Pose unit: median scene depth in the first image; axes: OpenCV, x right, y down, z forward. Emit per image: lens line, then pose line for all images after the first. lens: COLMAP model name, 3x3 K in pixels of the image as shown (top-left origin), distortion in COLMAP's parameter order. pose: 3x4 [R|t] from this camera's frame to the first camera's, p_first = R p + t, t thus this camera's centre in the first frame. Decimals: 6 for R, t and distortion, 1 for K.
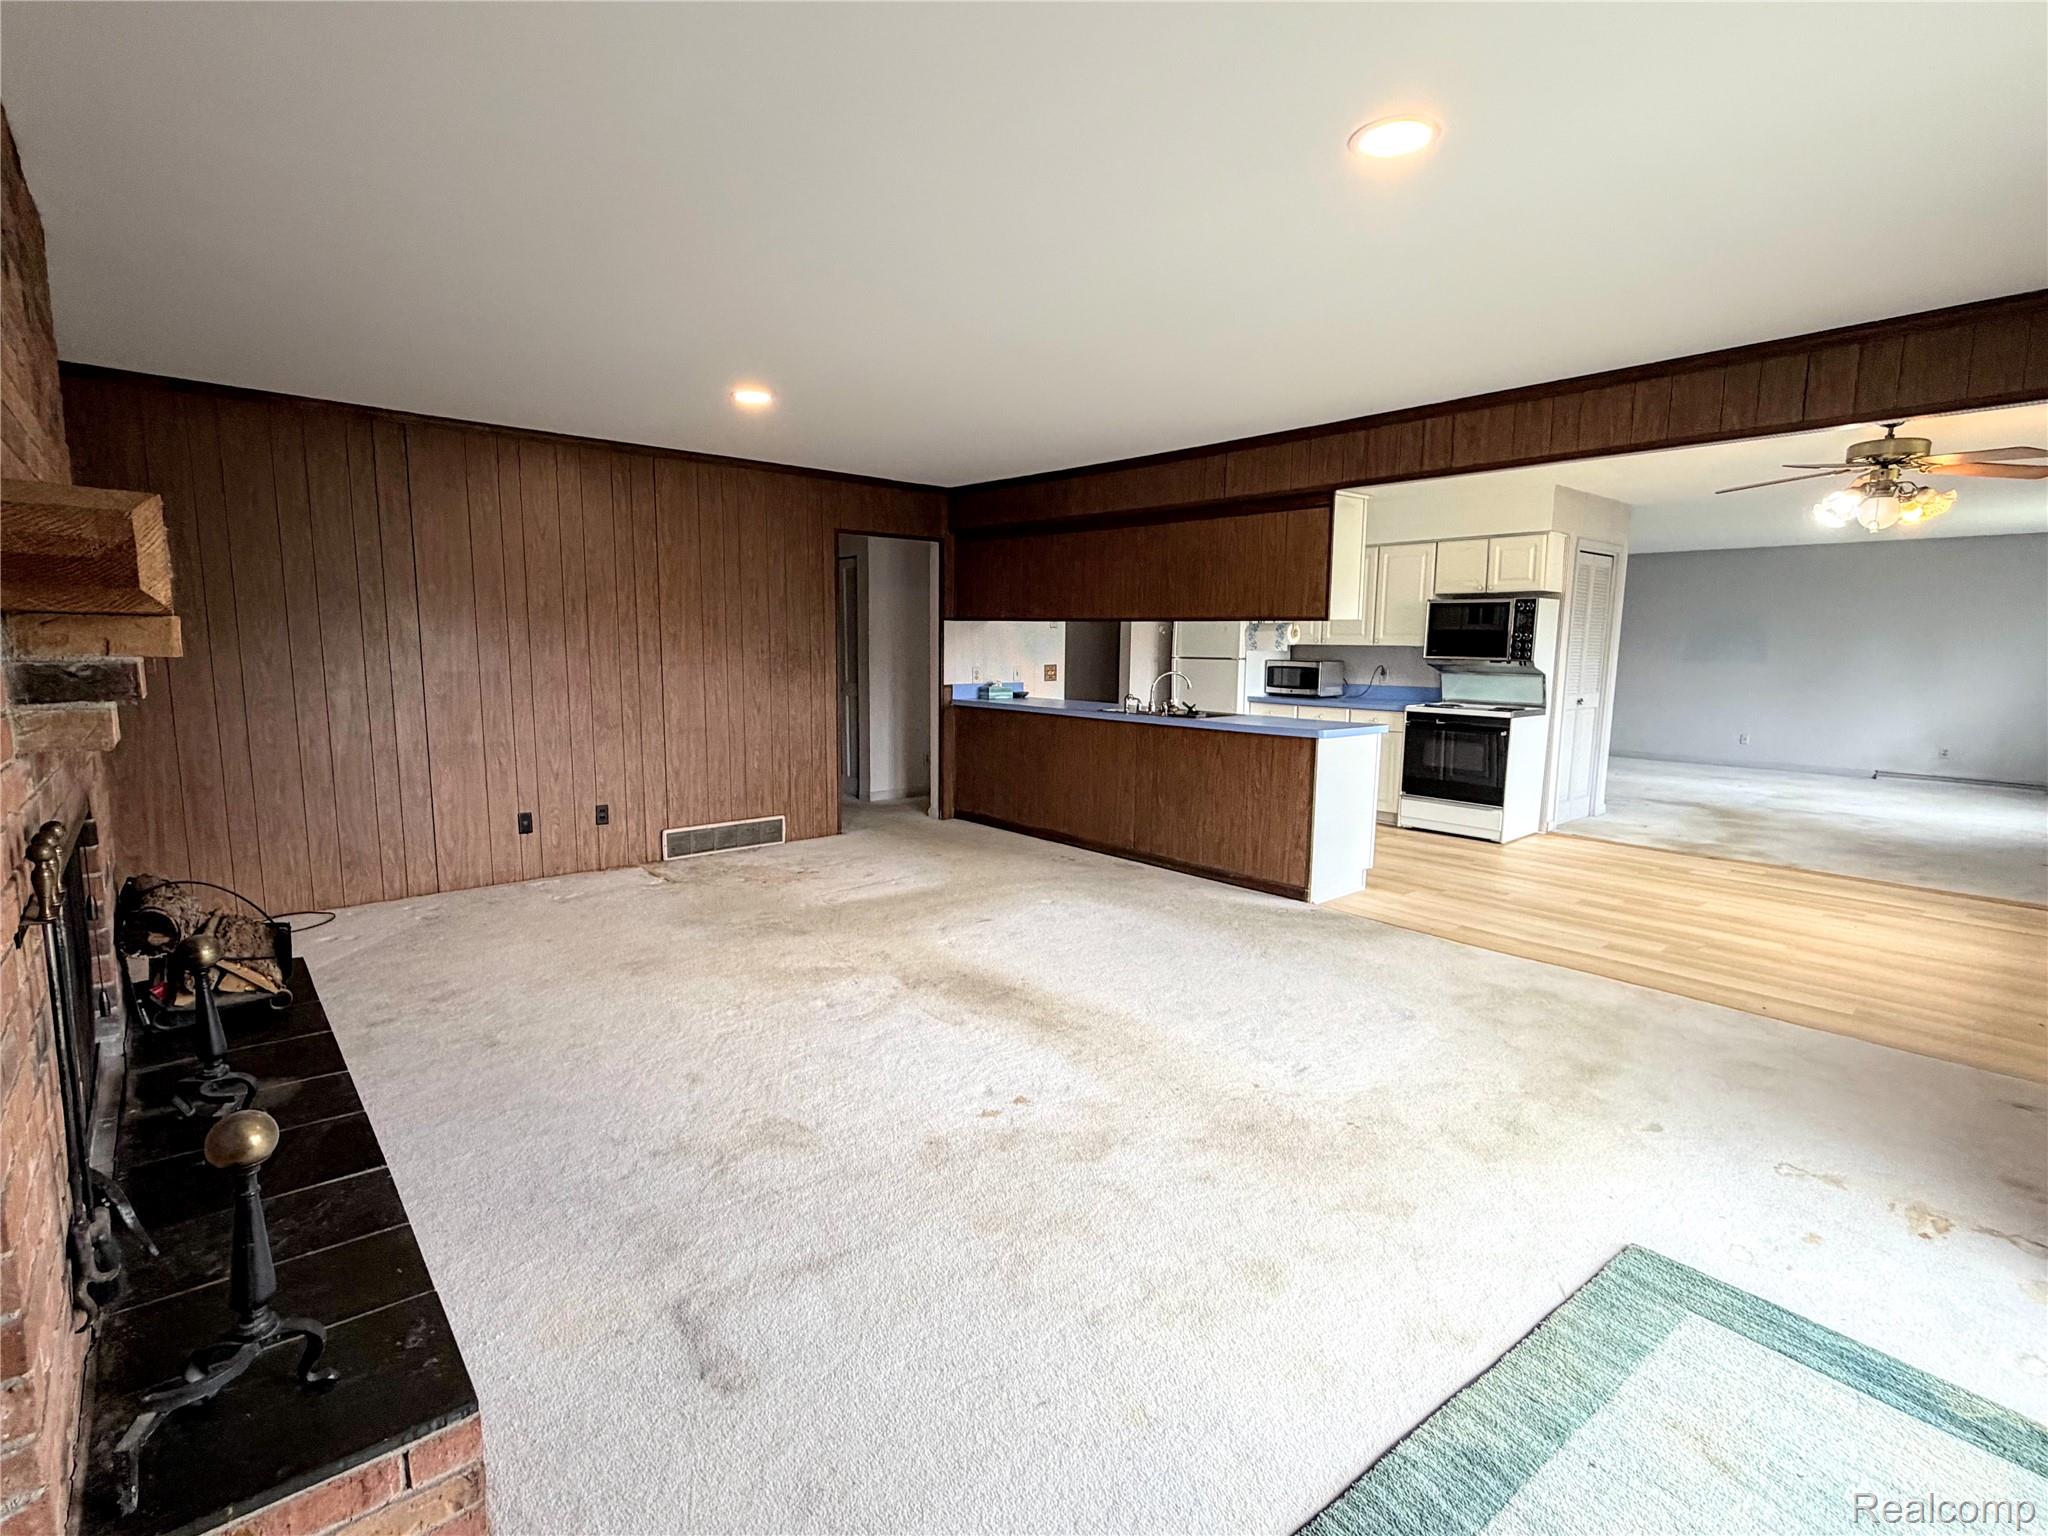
lens RADIAL K [[956.2, 0, 1021.5], [0, 956.2, 768.0], [0, 0, 1]] dist [0.001210, -0.000167]
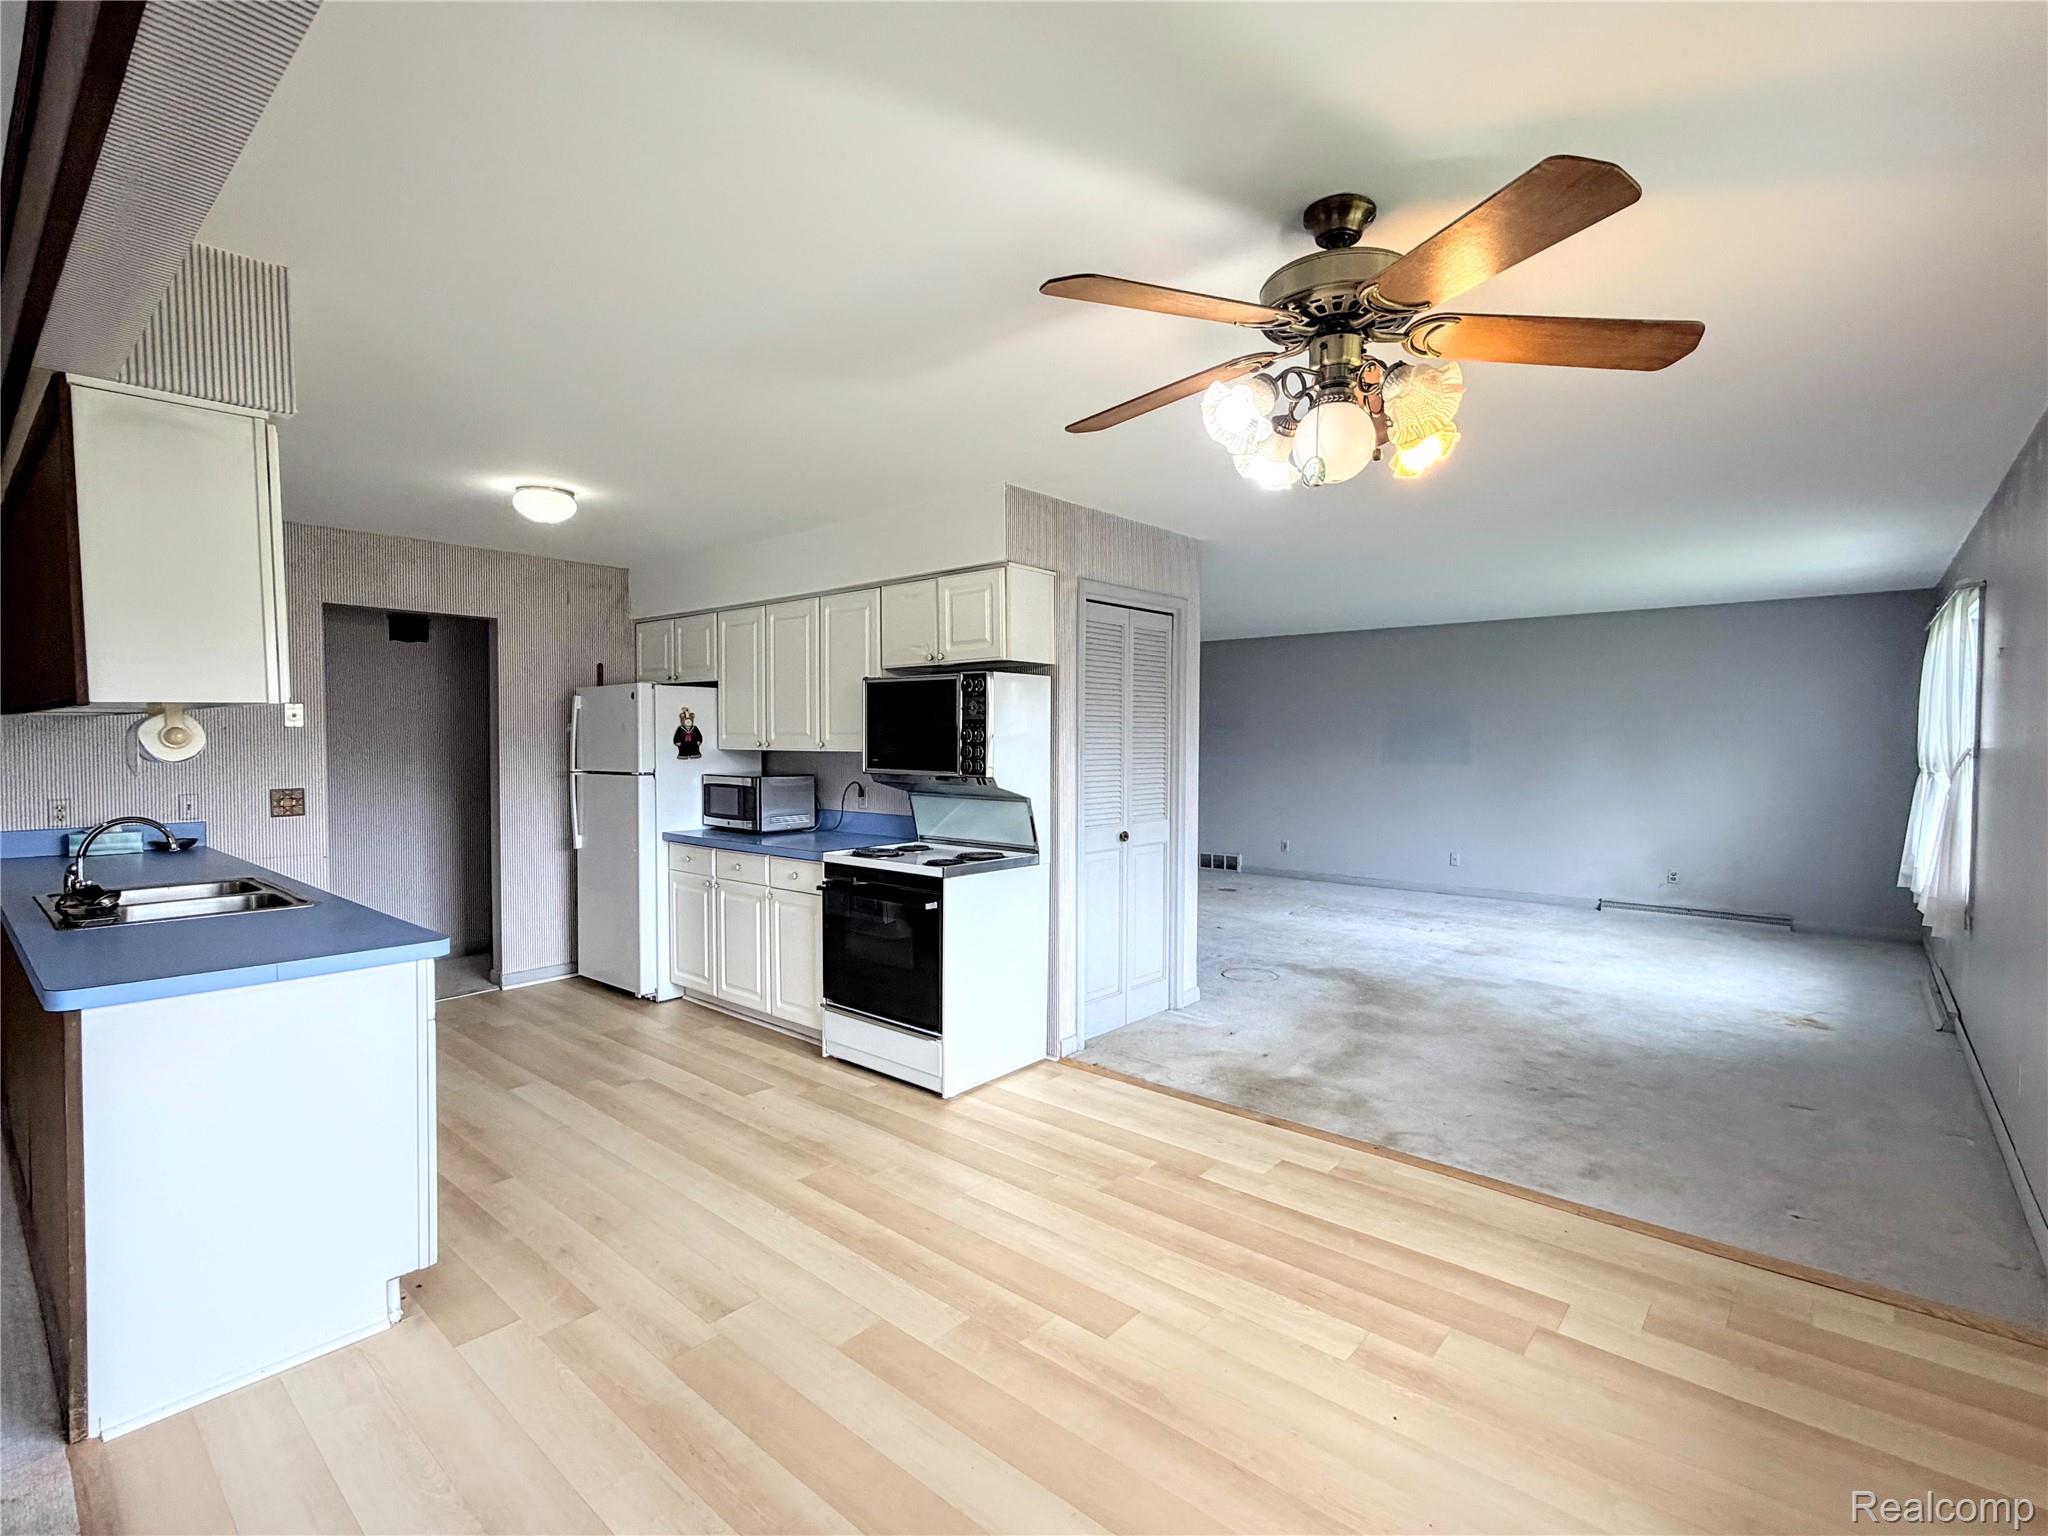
lens RADIAL K [[956.2, 0, 1024.6], [0, 956.2, 769.9], [0, 0, 1]] dist [0.001210, -0.000167]
pose [[0.990168, -0.012896, 0.139288, 0.444928], [0.026845, 0.994752, -0.098734, -0.054138], [-0.137284, 0.101502, 0.985317, 0.391750]]
